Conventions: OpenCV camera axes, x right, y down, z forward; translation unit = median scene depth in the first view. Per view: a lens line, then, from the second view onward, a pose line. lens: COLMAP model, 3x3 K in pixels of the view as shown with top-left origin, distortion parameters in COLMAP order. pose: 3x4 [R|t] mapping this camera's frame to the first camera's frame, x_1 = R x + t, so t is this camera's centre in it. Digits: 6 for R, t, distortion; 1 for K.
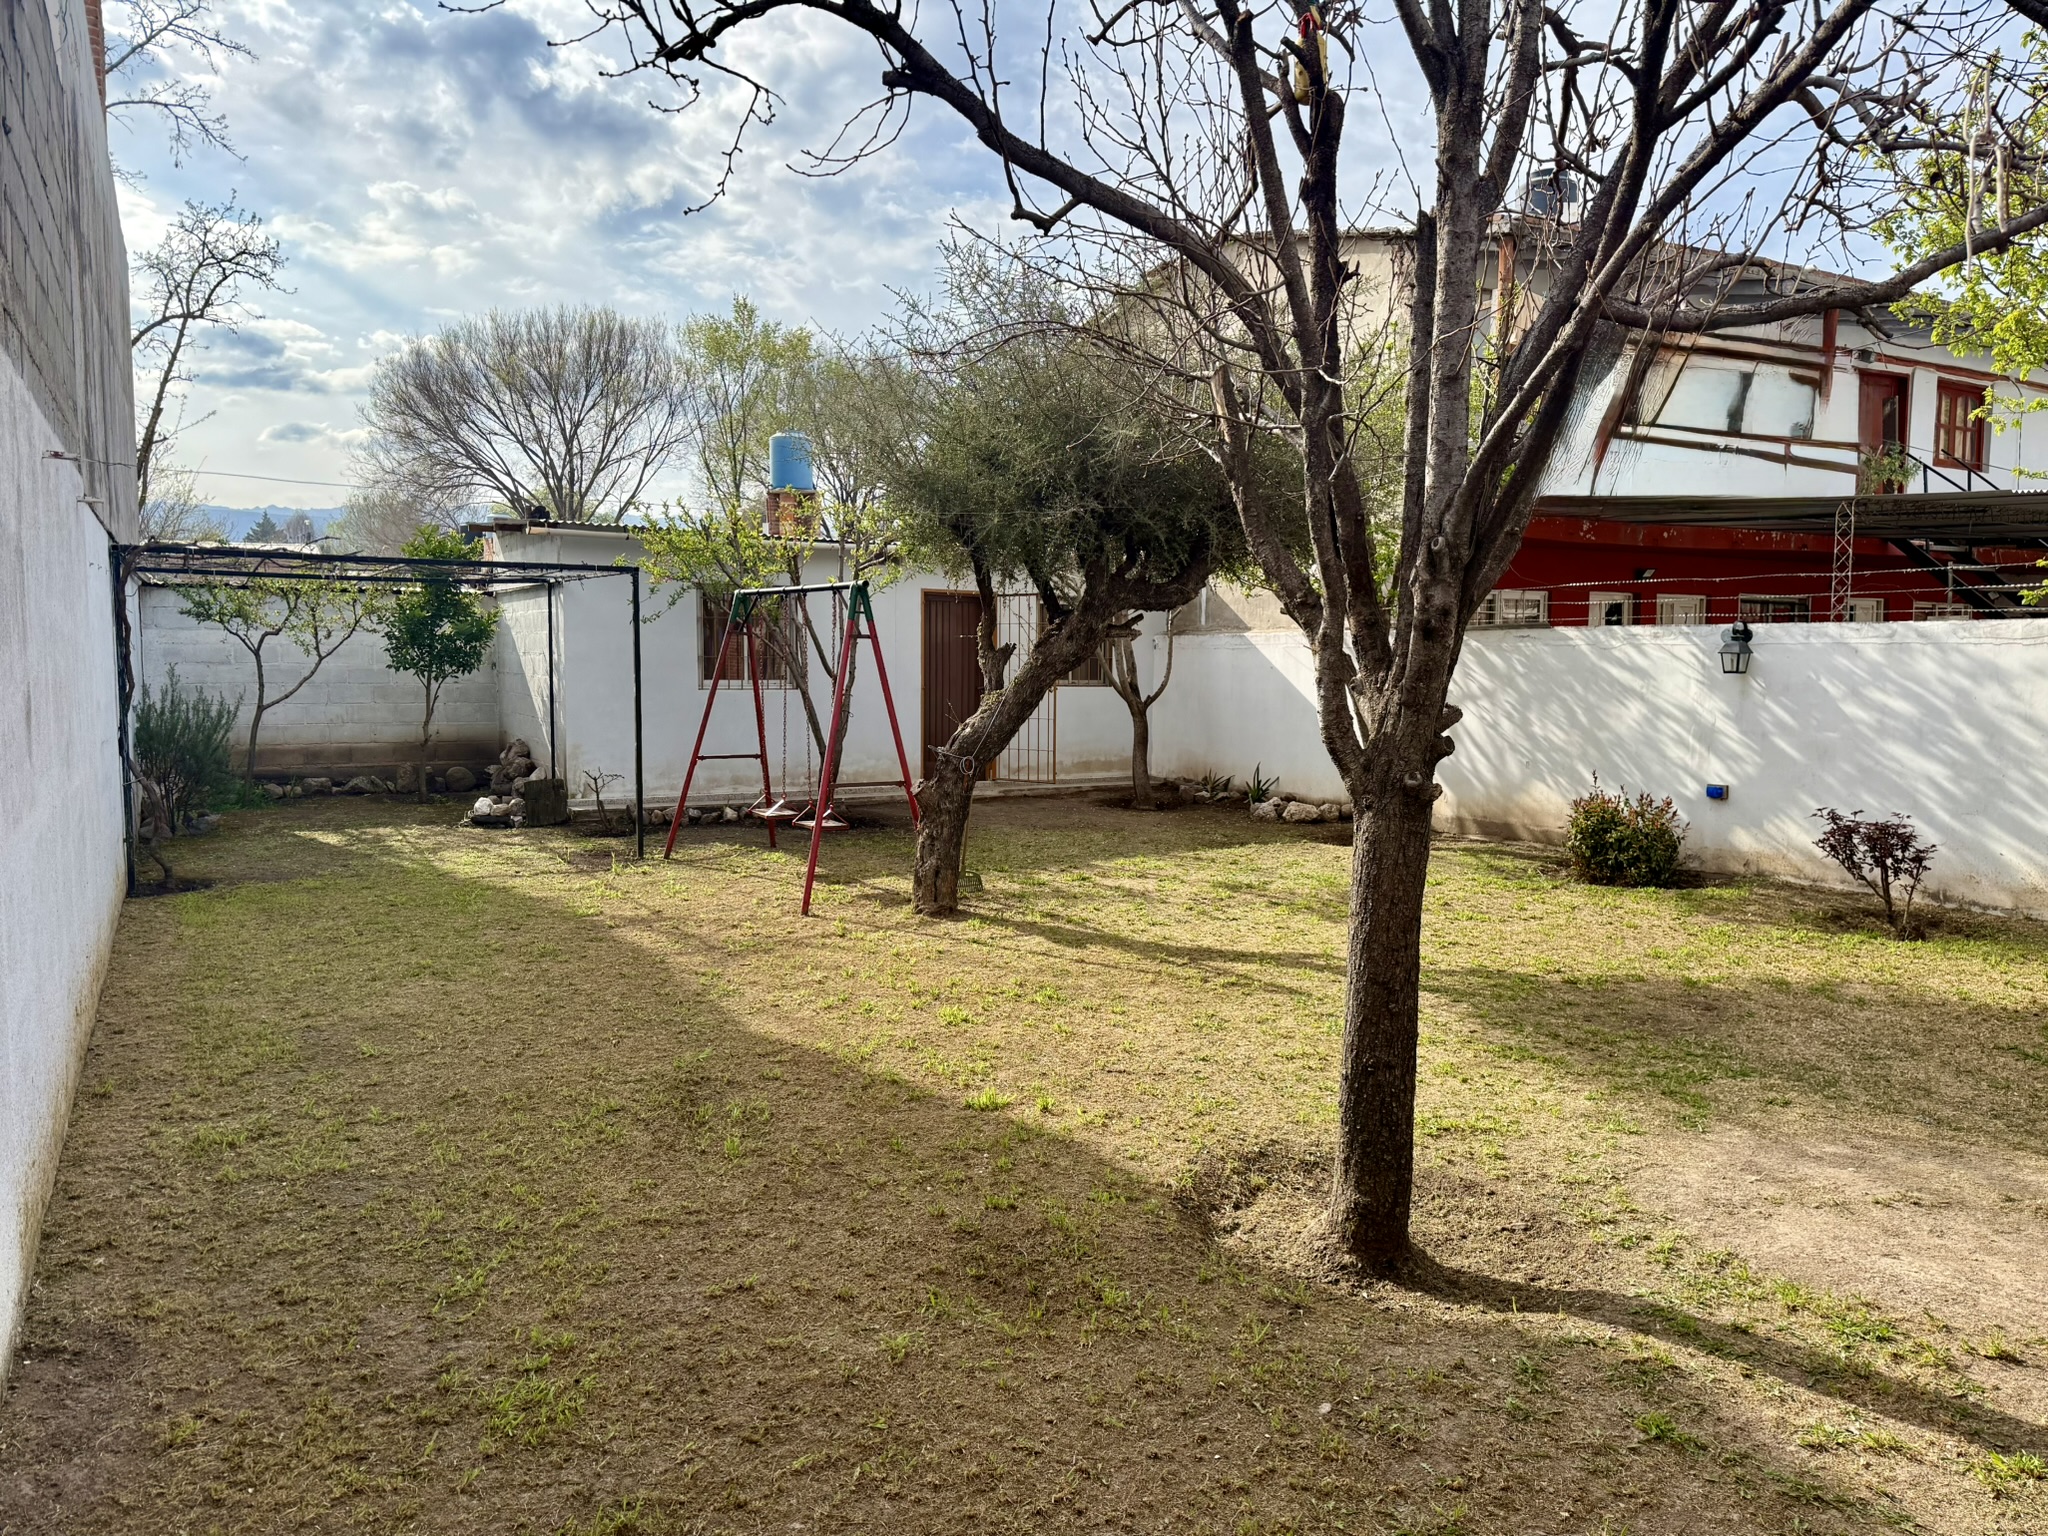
lens RADIAL K [[1468.1, 0, 1031.8], [0, 1468.1, 770.1], [0, 0, 1]] dist [0.093163, -0.139445]
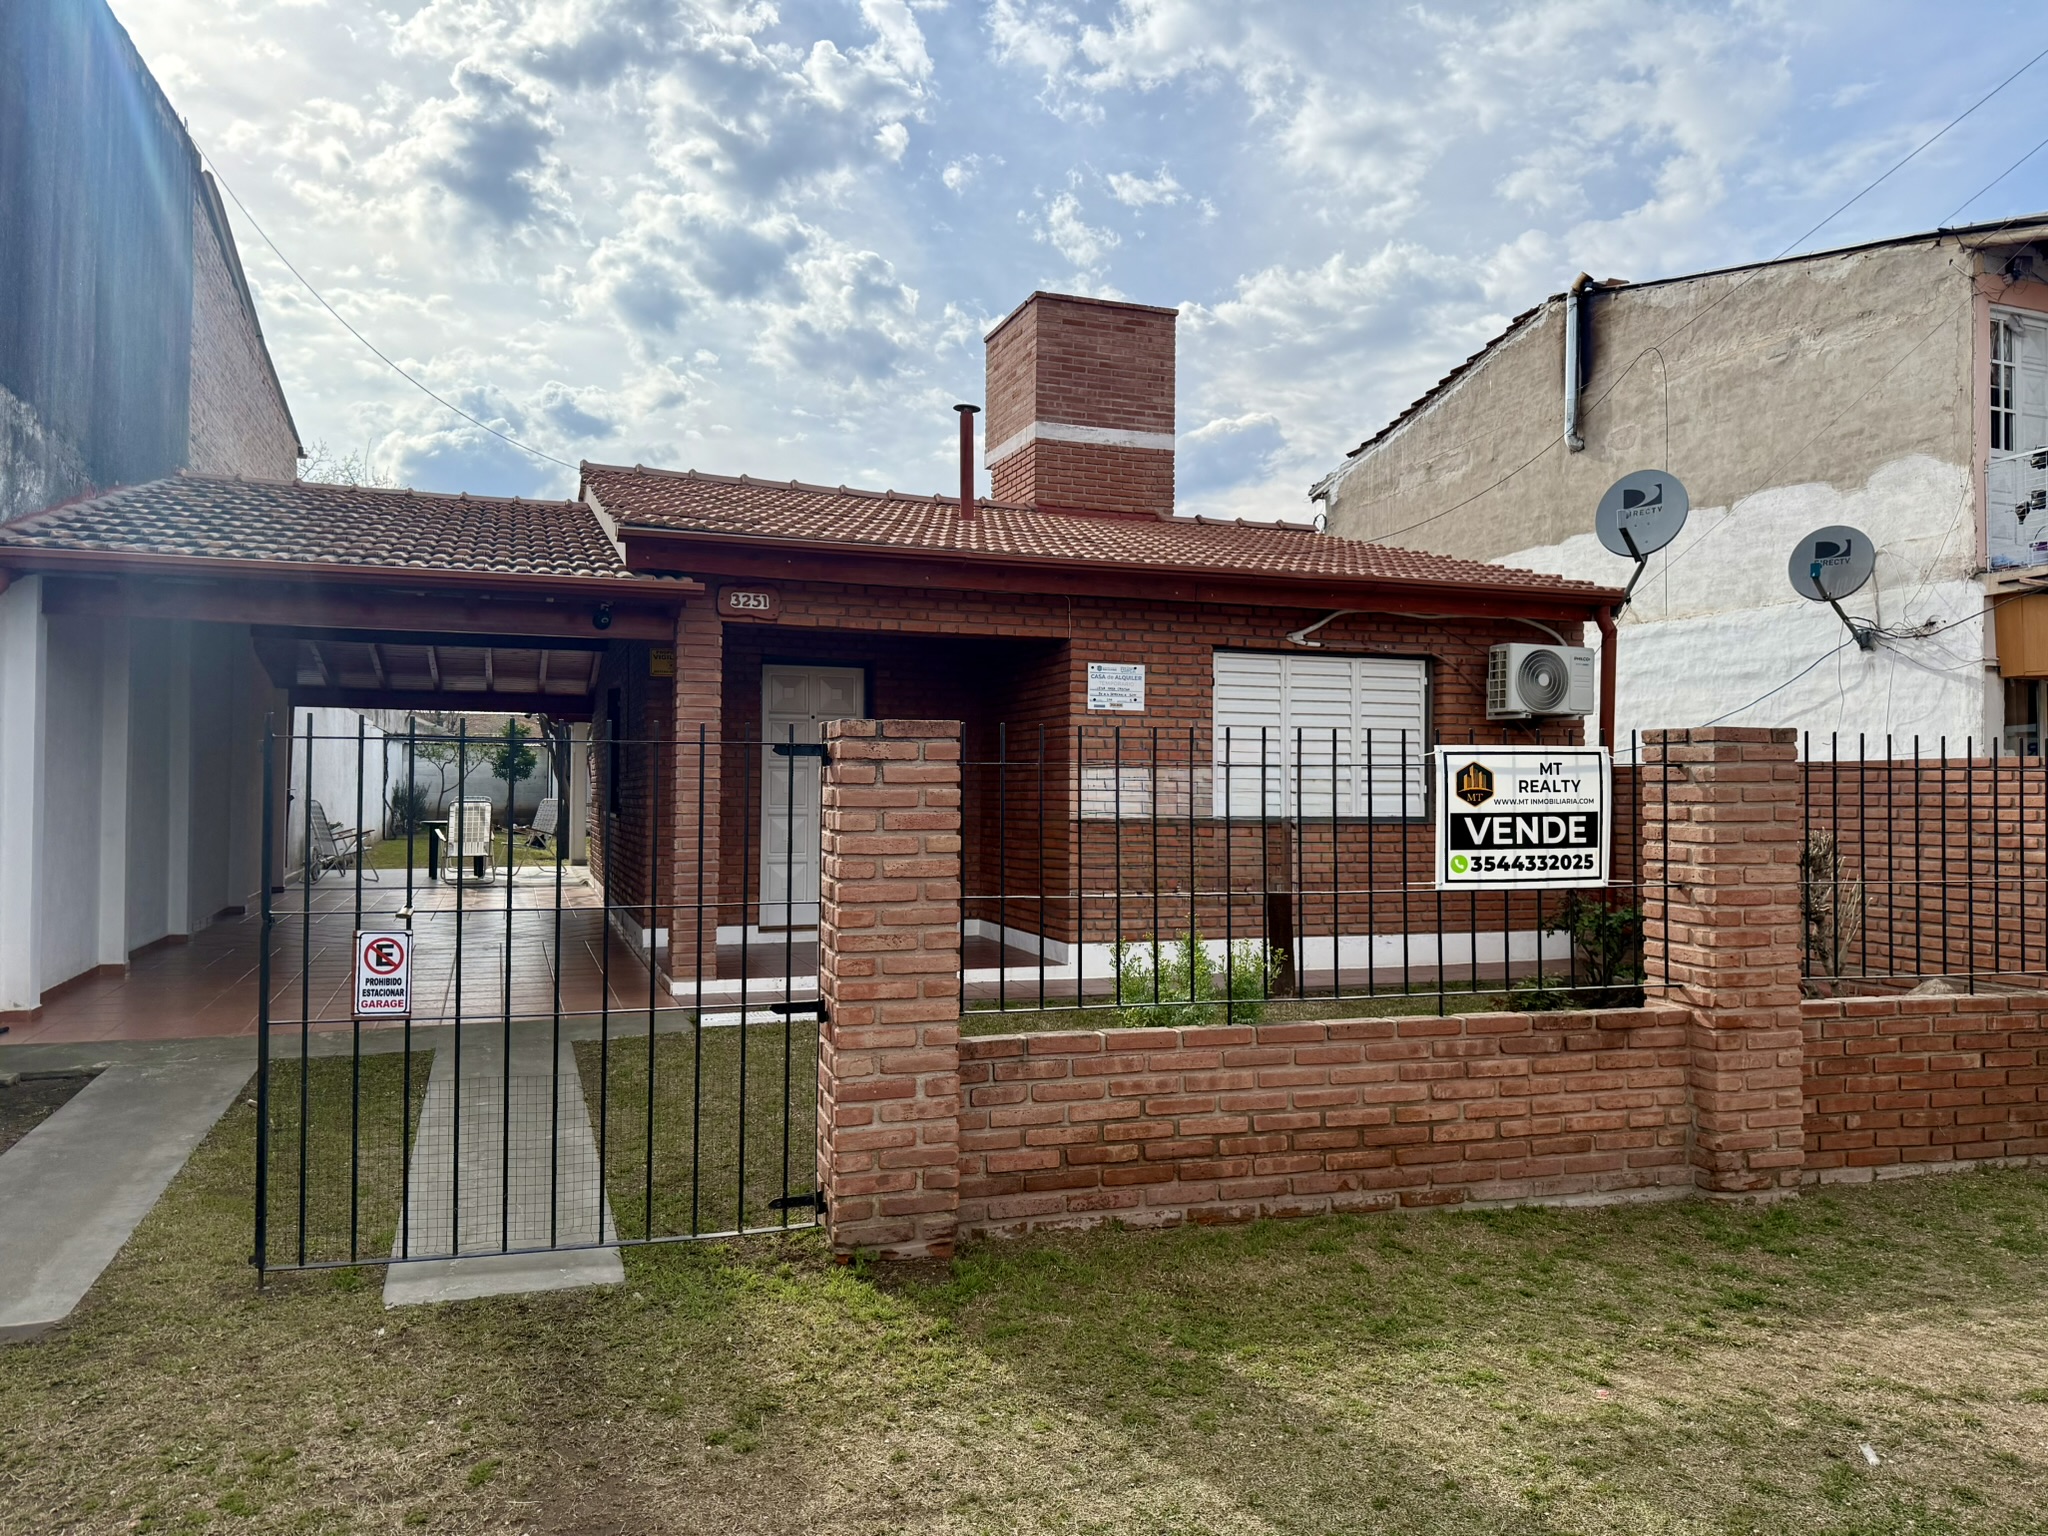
lens RADIAL K [[1463.0, 0, 1024.6], [0, 1463.0, 763.4], [0, 0, 1]] dist [0.223484, -0.485883]
pose [[0.984123, -0.000185, -0.177488, 0.861942], [-0.017736, 0.994891, -0.099380, 0.137370], [0.176600, 0.100950, 0.979092, -1.259857]]
